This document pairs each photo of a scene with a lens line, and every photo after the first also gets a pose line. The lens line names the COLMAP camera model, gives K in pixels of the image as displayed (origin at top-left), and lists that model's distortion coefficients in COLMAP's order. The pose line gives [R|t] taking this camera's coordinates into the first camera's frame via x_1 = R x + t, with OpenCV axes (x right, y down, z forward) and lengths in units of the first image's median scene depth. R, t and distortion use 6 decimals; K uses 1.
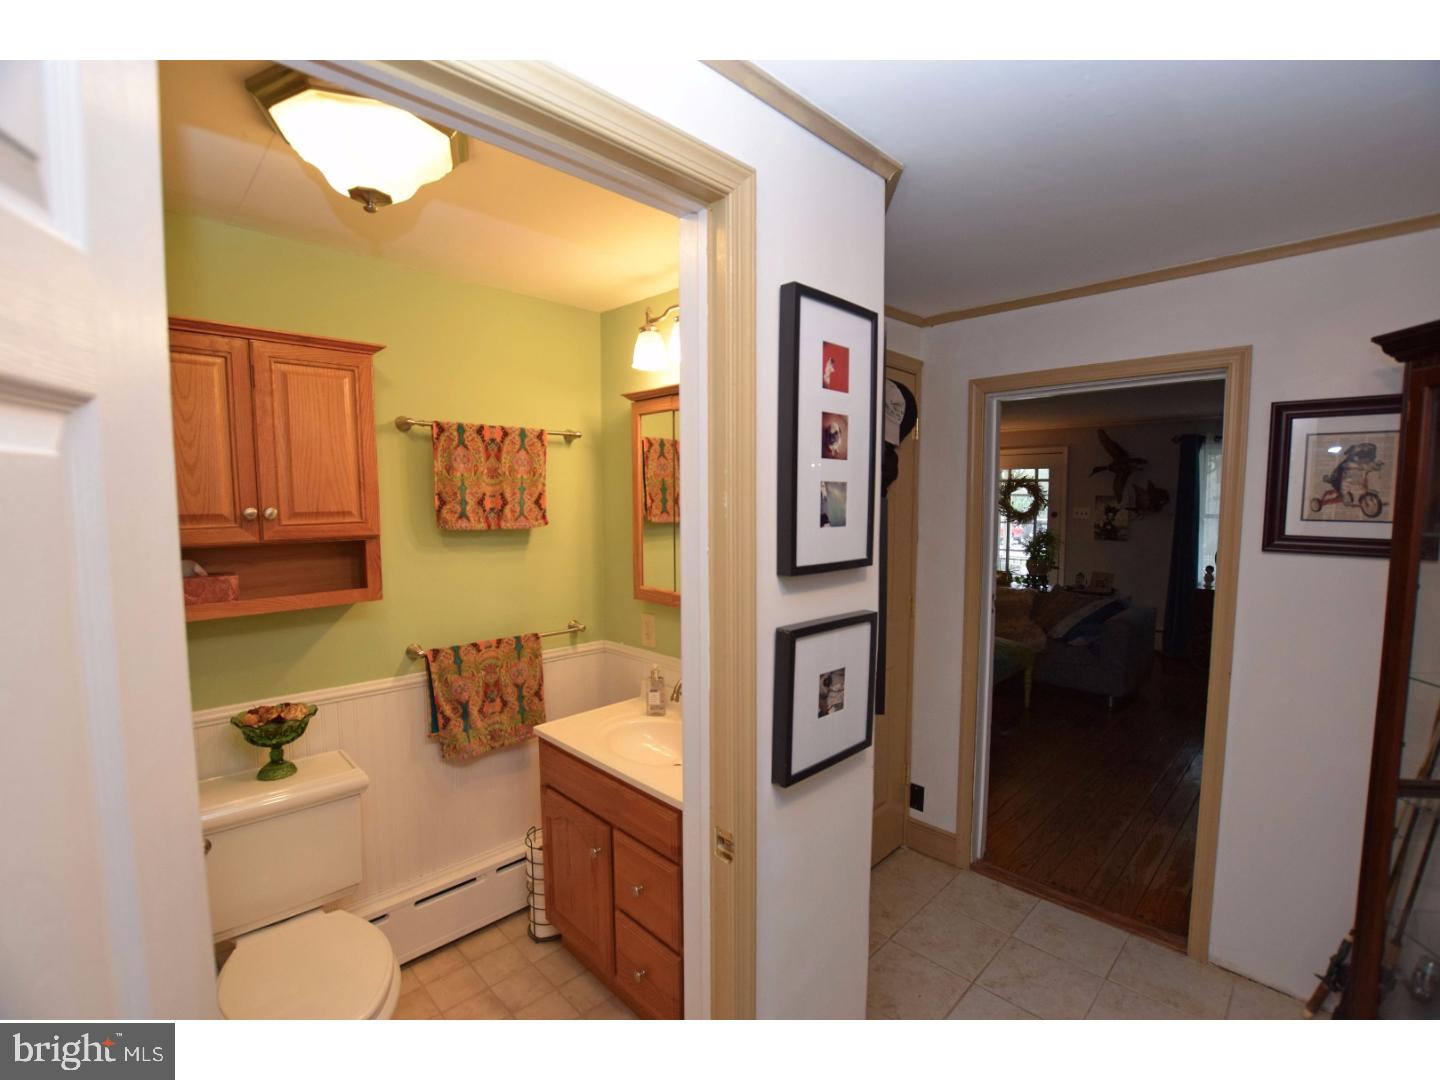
lens RADIAL K [[623.5, 0, 720.0], [0, 623.5, 540.0], [0, 0, 1]] dist [-0.027810, -0.000085]
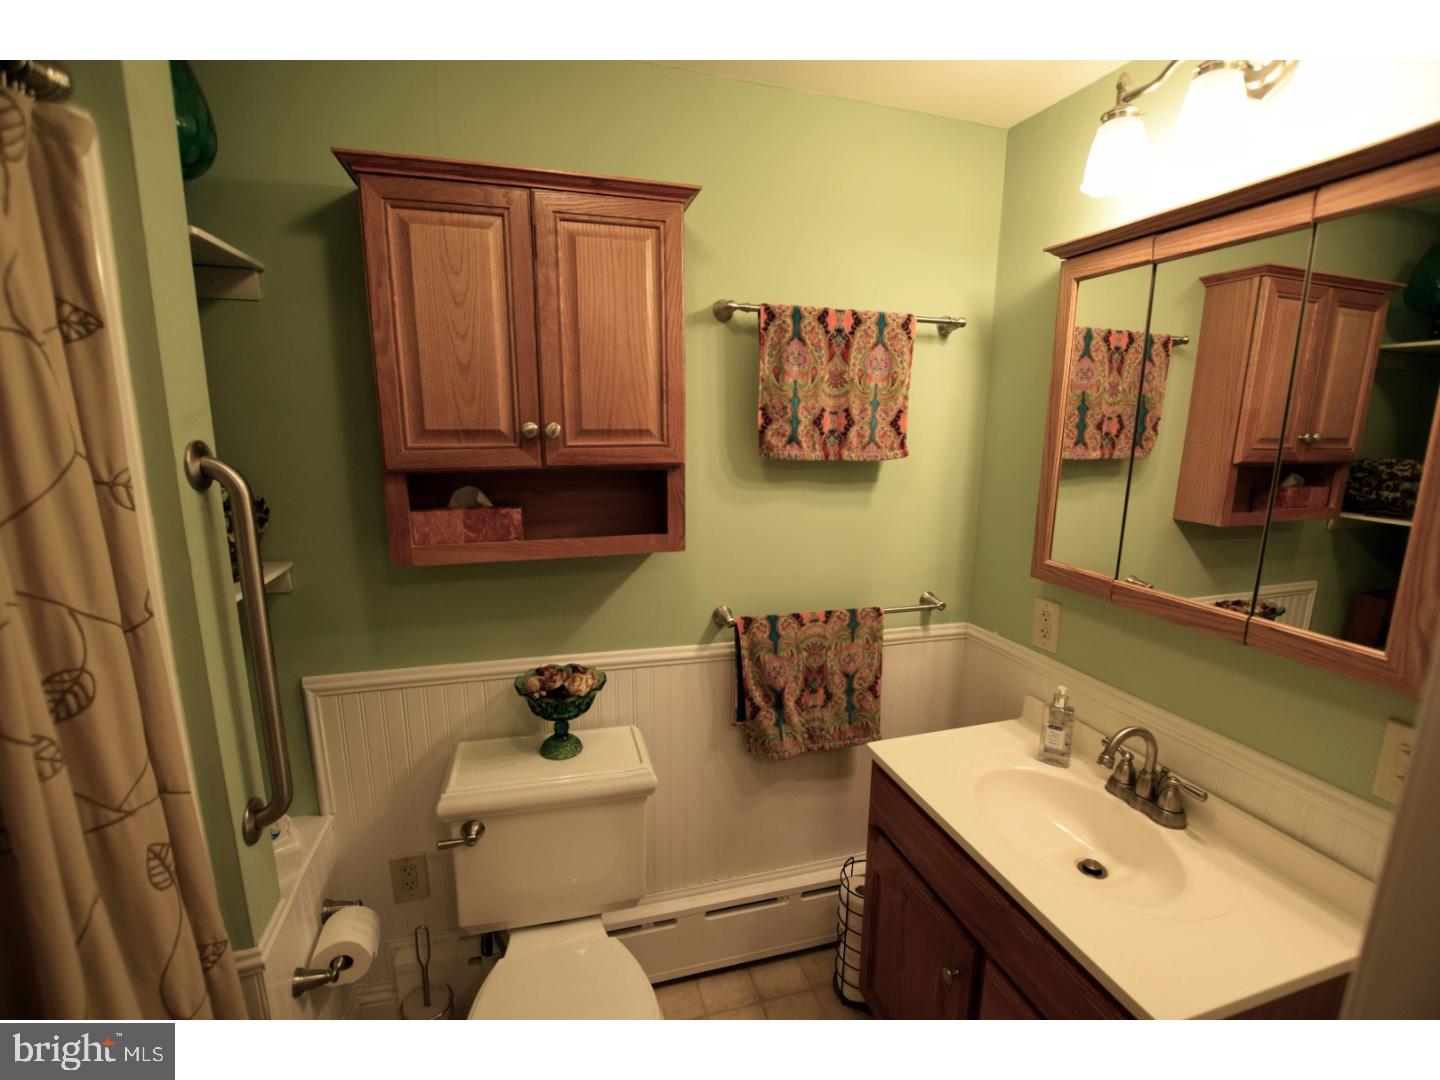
lens RADIAL K [[623.5, 0, 720.0], [0, 623.5, 540.0], [0, 0, 1]] dist [-0.027810, -0.000085]
pose [[0.875398, 0.102079, -0.472501, -0.133519], [-0.046379, 0.990676, 0.128099, -0.012638], [0.481172, -0.090224, 0.871971, 0.315230]]
